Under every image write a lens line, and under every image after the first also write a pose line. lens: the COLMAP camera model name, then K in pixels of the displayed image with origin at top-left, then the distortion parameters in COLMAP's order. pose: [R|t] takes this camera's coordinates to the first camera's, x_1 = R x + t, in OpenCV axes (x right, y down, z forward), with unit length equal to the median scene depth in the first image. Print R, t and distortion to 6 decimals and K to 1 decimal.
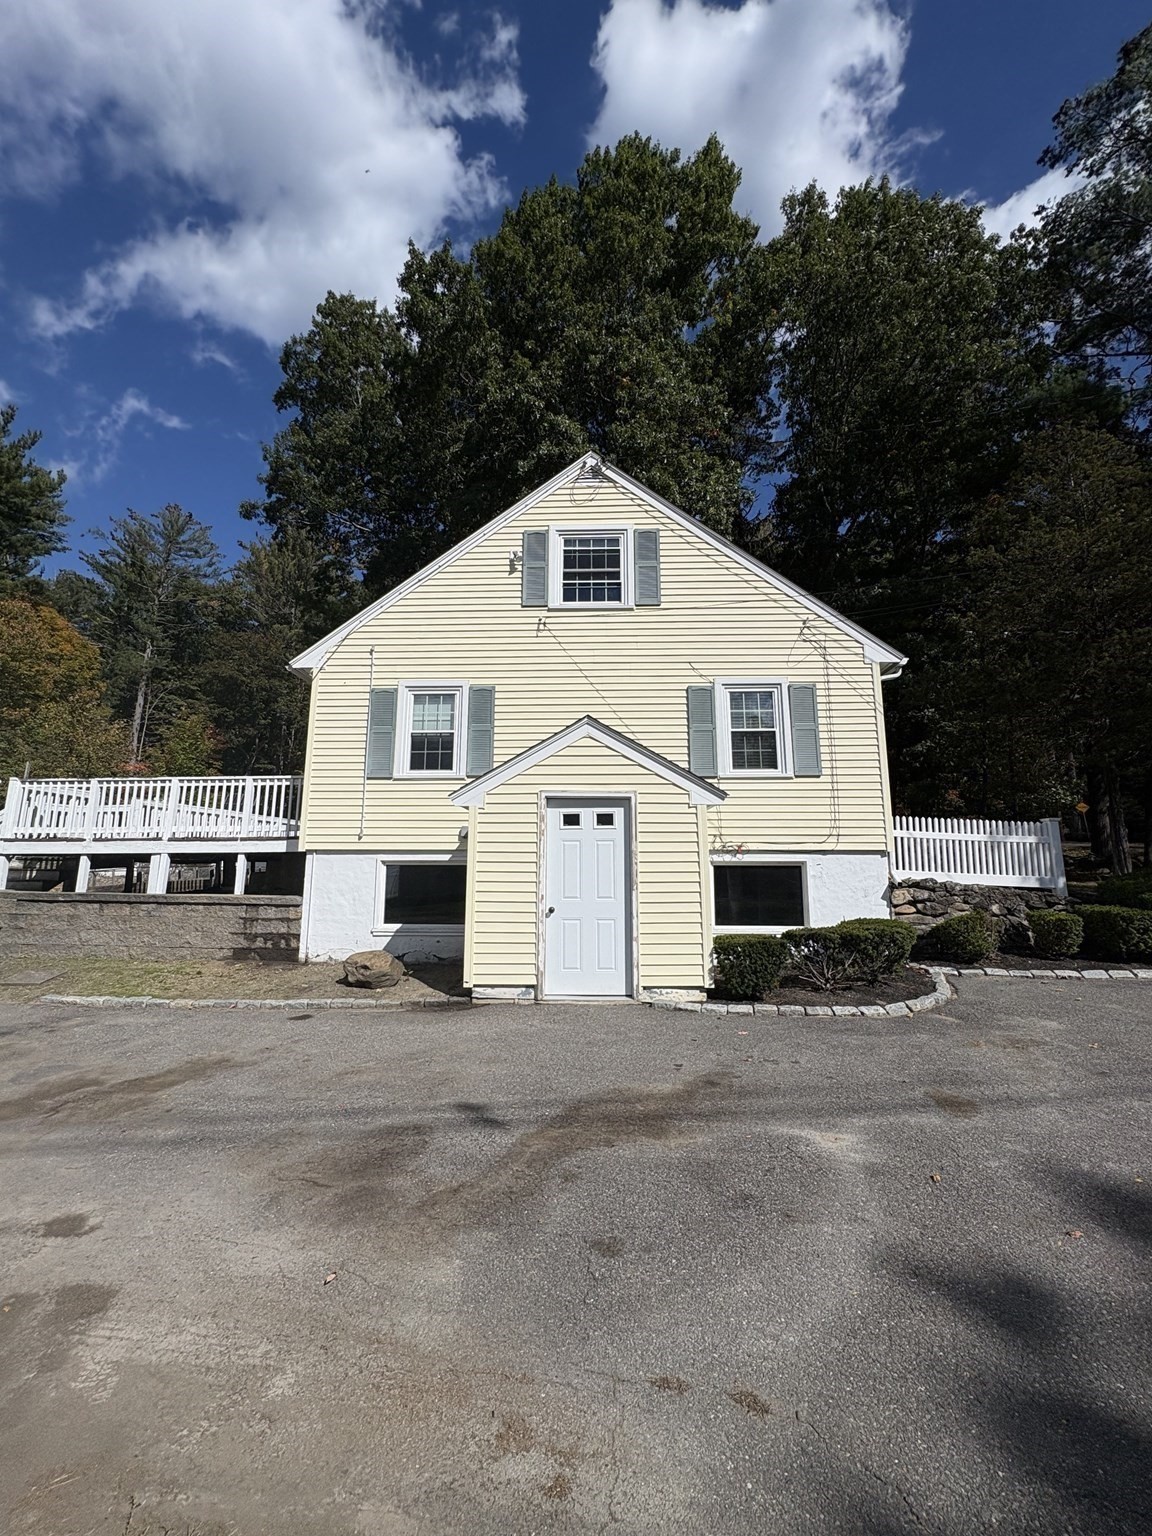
lens RADIAL K [[616.6, 0, 576.0], [0, 616.6, 768.0], [0, 0, 1]] dist [-0.000126, -0.000008]
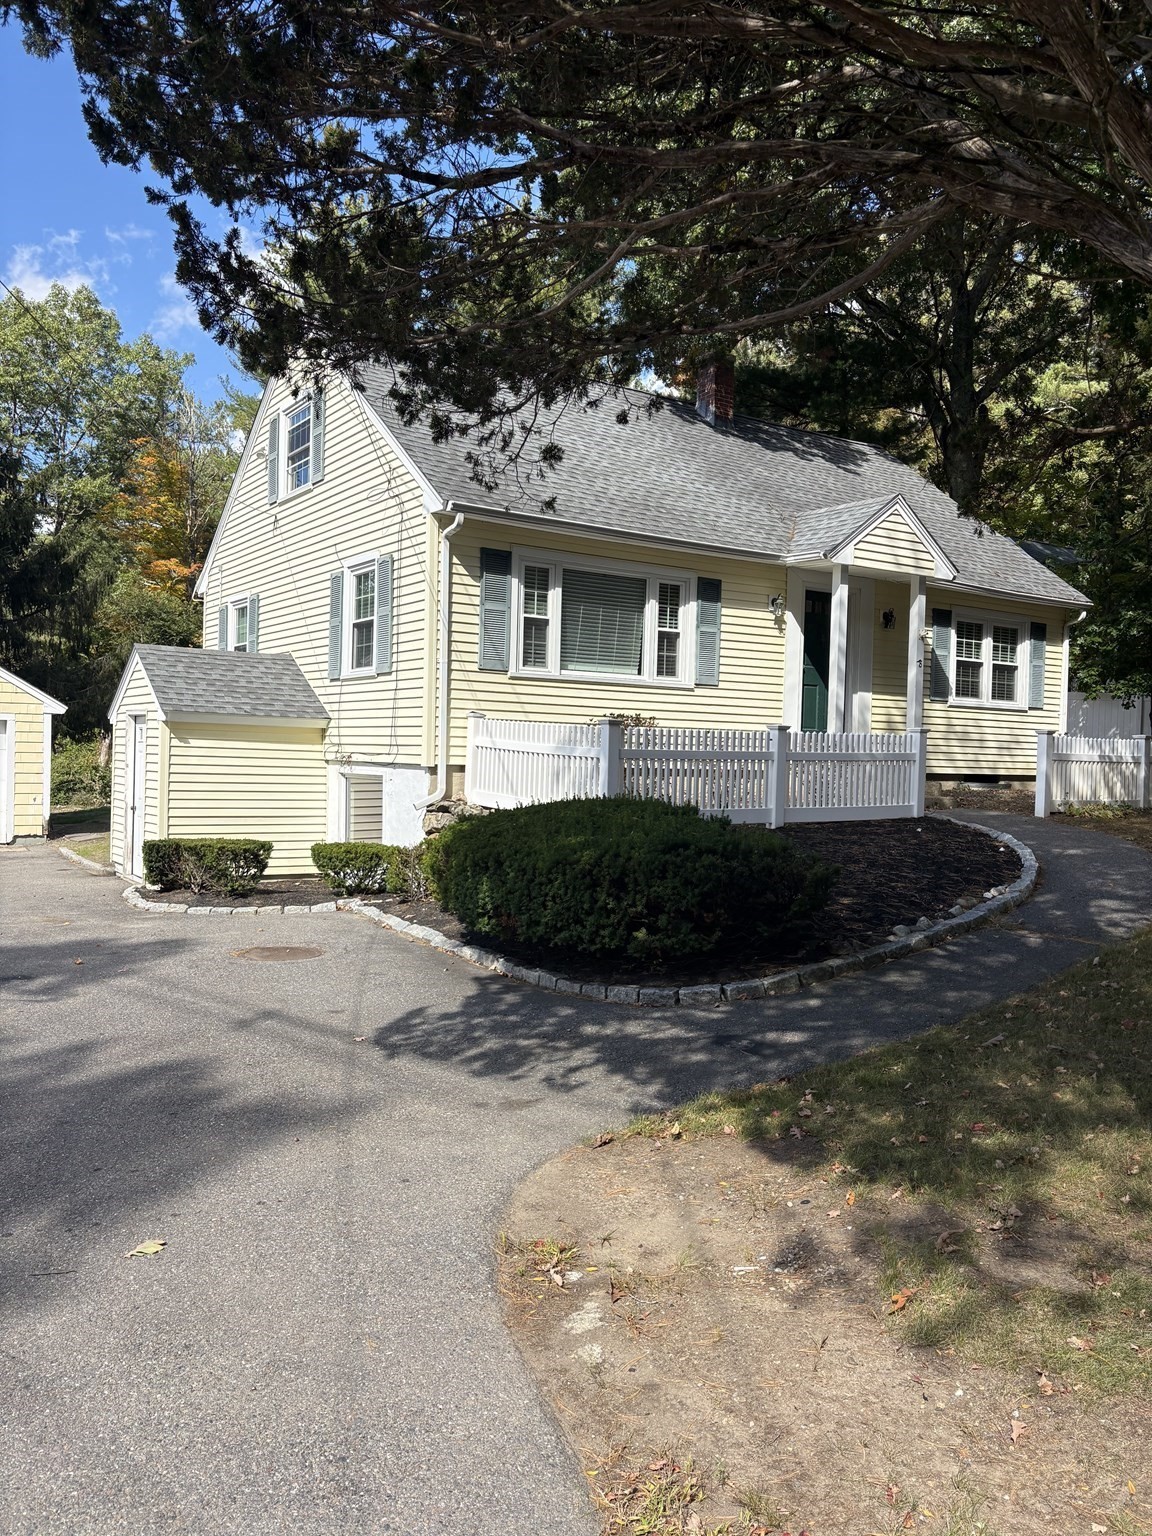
lens RADIAL K [[1178.8, 0, 576.0], [0, 1178.8, 768.0], [0, 0, 1]] dist [0.003604, 0.000444]
pose [[0.580886, 0.028032, -0.813502, 1.763504], [0.114092, 0.986737, 0.115470, -0.014628], [0.805950, -0.159889, 0.569983, 0.279779]]
